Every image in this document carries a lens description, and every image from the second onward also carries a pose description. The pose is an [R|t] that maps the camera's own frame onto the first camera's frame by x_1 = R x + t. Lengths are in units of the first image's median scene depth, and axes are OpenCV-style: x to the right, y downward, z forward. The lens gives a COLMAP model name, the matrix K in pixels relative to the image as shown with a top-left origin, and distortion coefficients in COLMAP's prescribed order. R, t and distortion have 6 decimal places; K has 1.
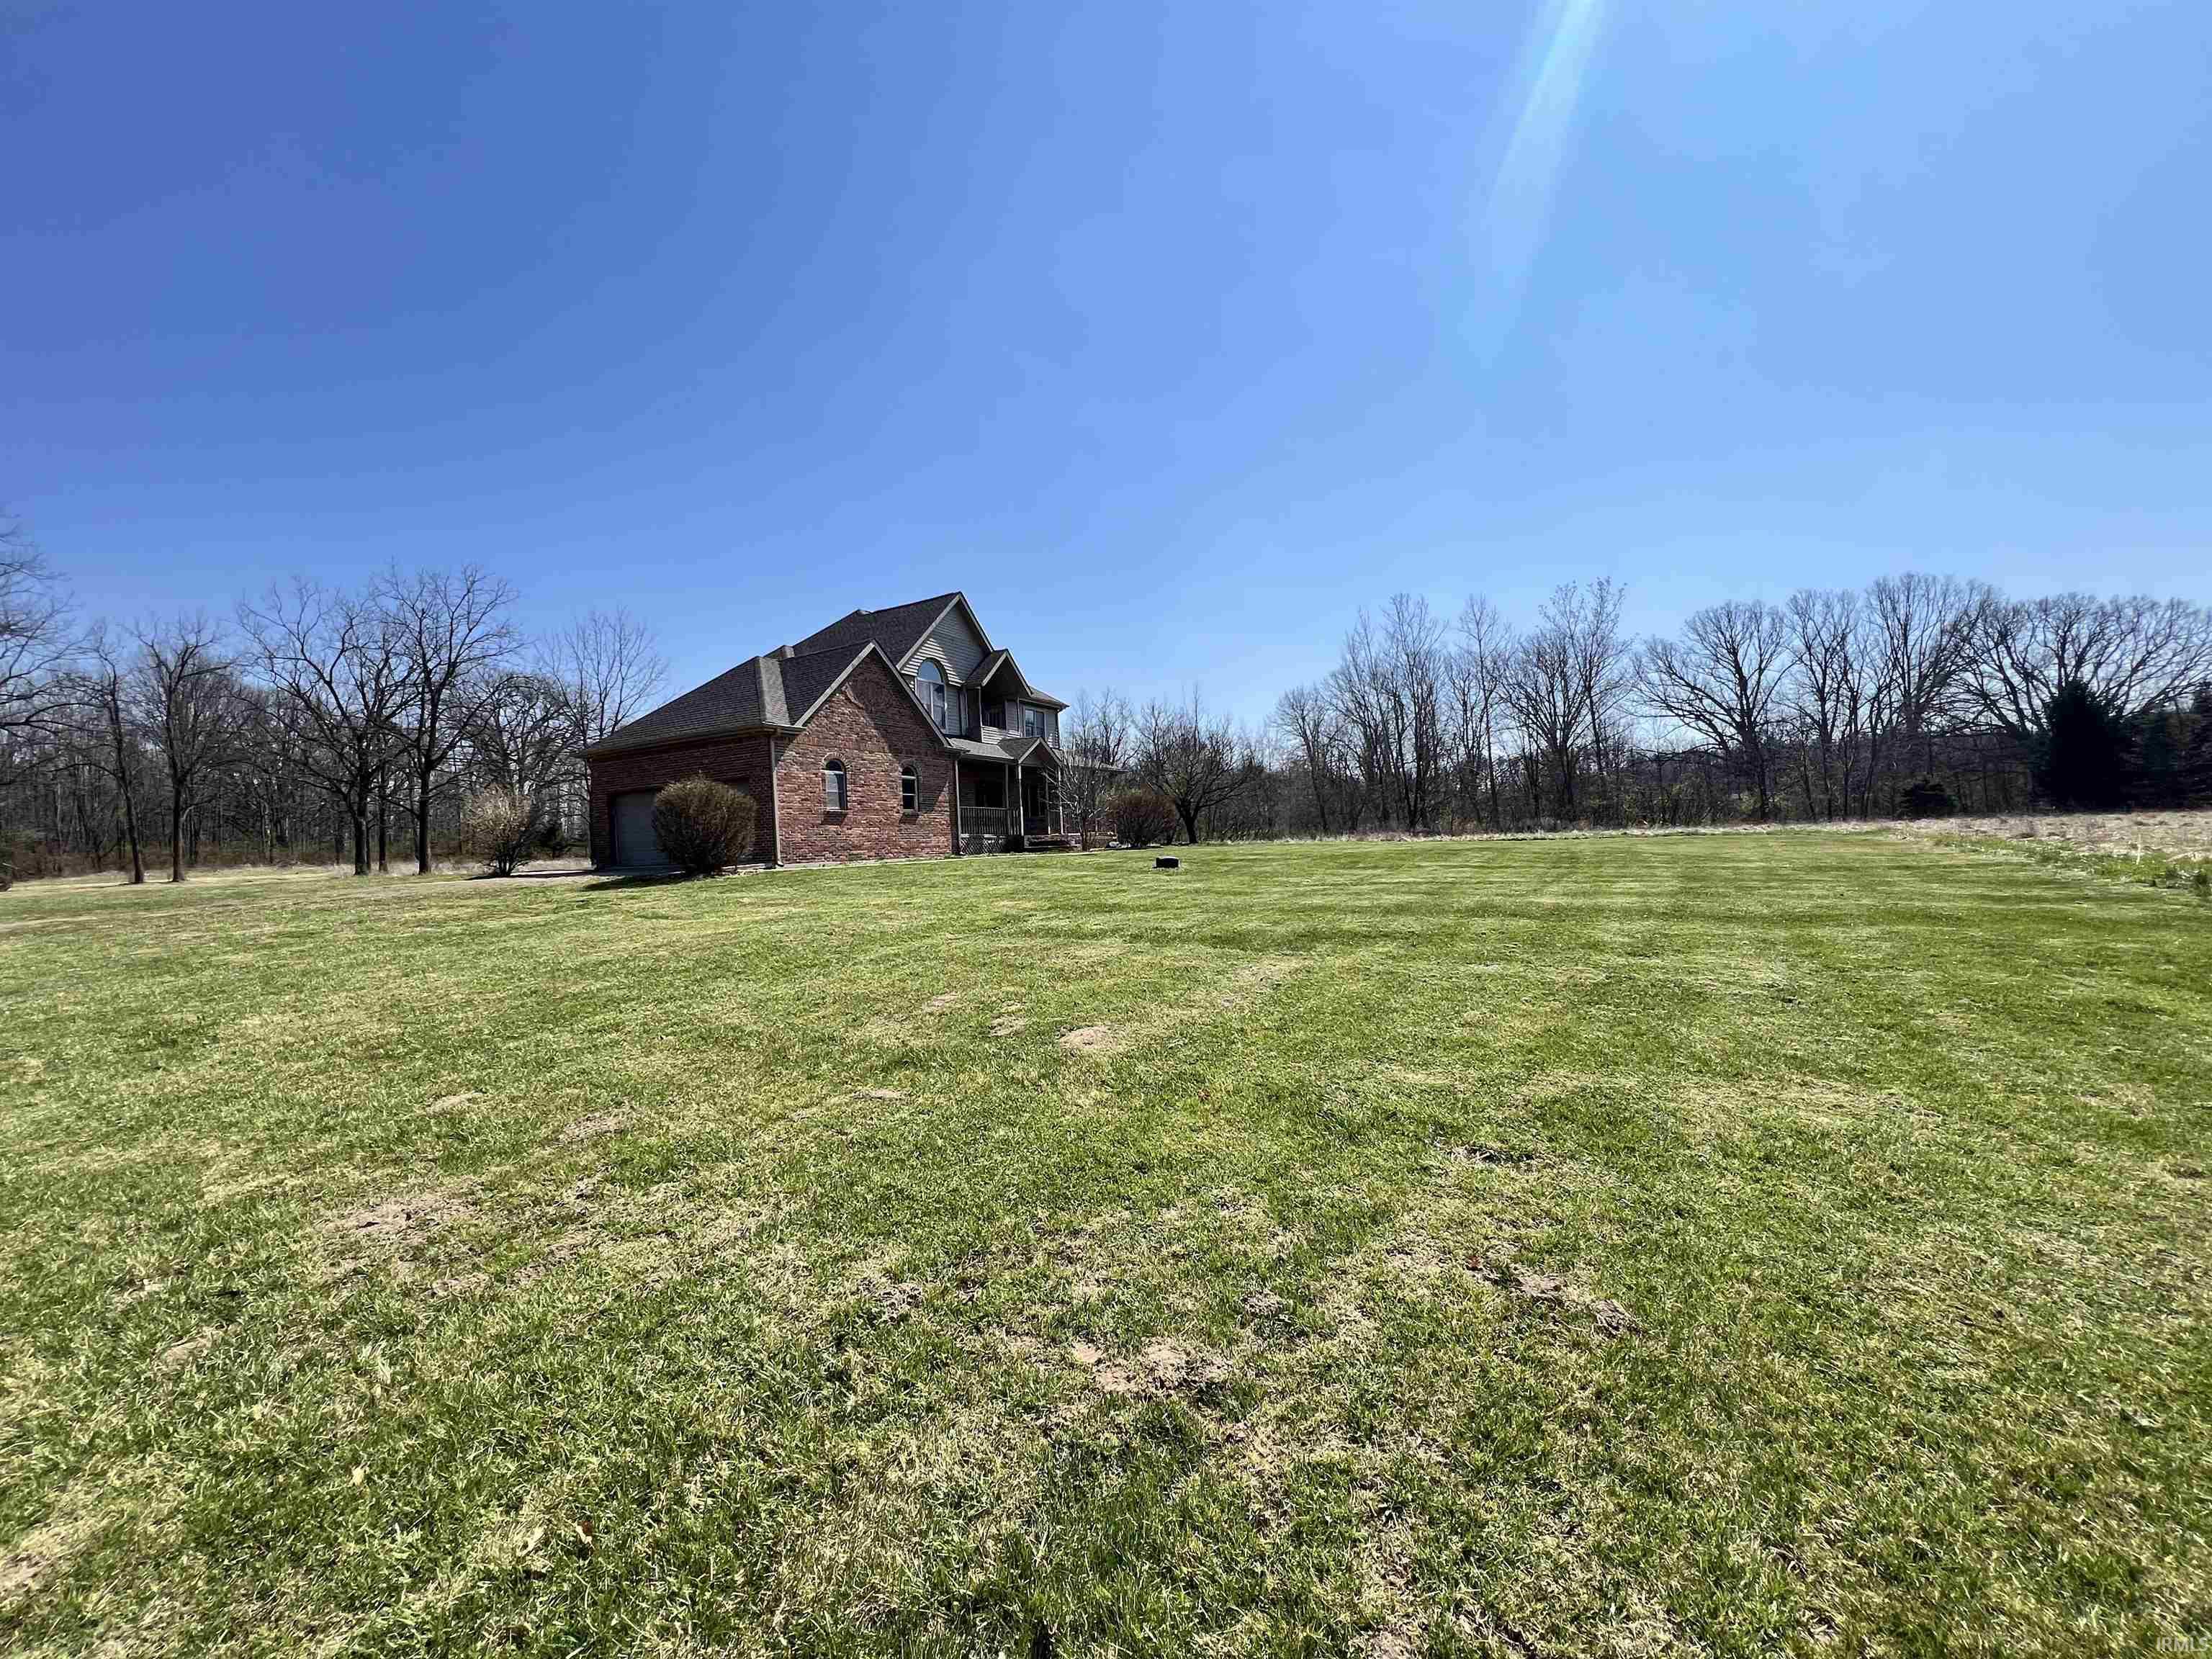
lens RADIAL K [[877.2, 0, 1093.1], [0, 877.2, 824.2], [0, 0, 1]] dist [0.001473, 0.000264]
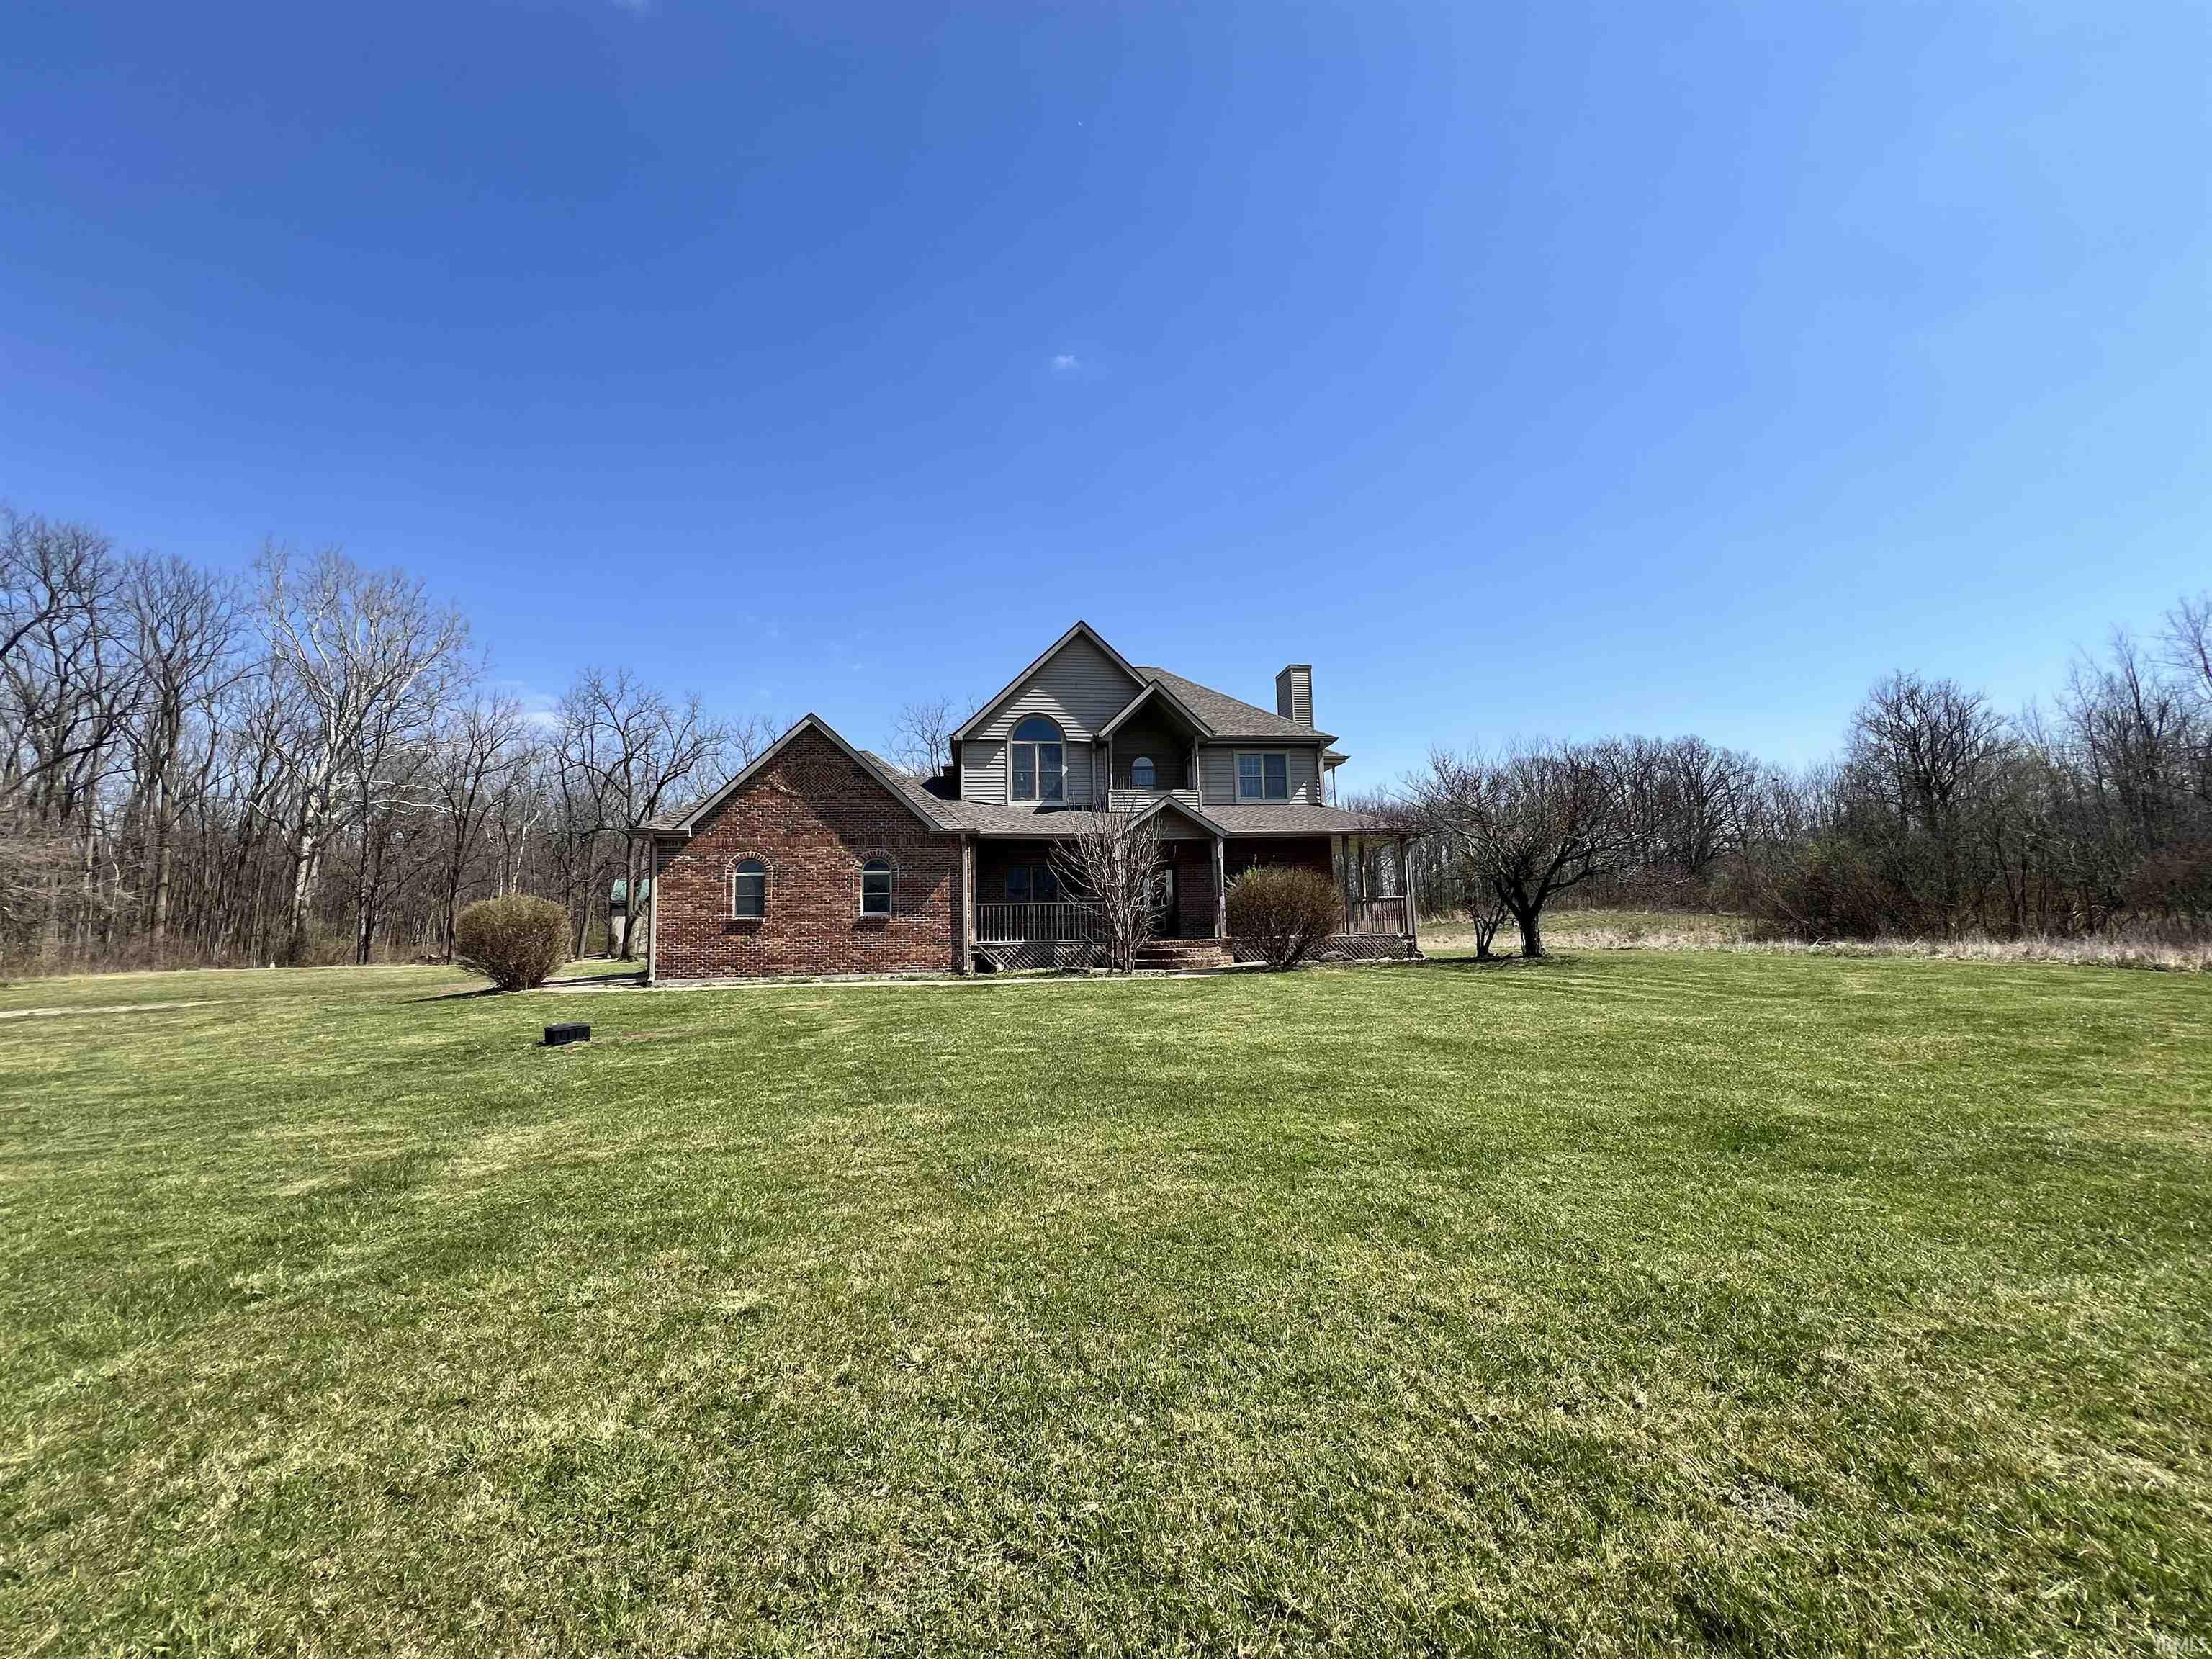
lens RADIAL K [[885.5, 0, 1105.1], [0, 885.5, 823.5], [0, 0, 1]] dist [-0.001783, -0.000037]
pose [[0.606814, -0.070591, -0.791703, 0.576918], [0.016403, 0.996949, -0.076318, -0.033439], [0.794675, 0.033325, 0.606120, 0.684370]]
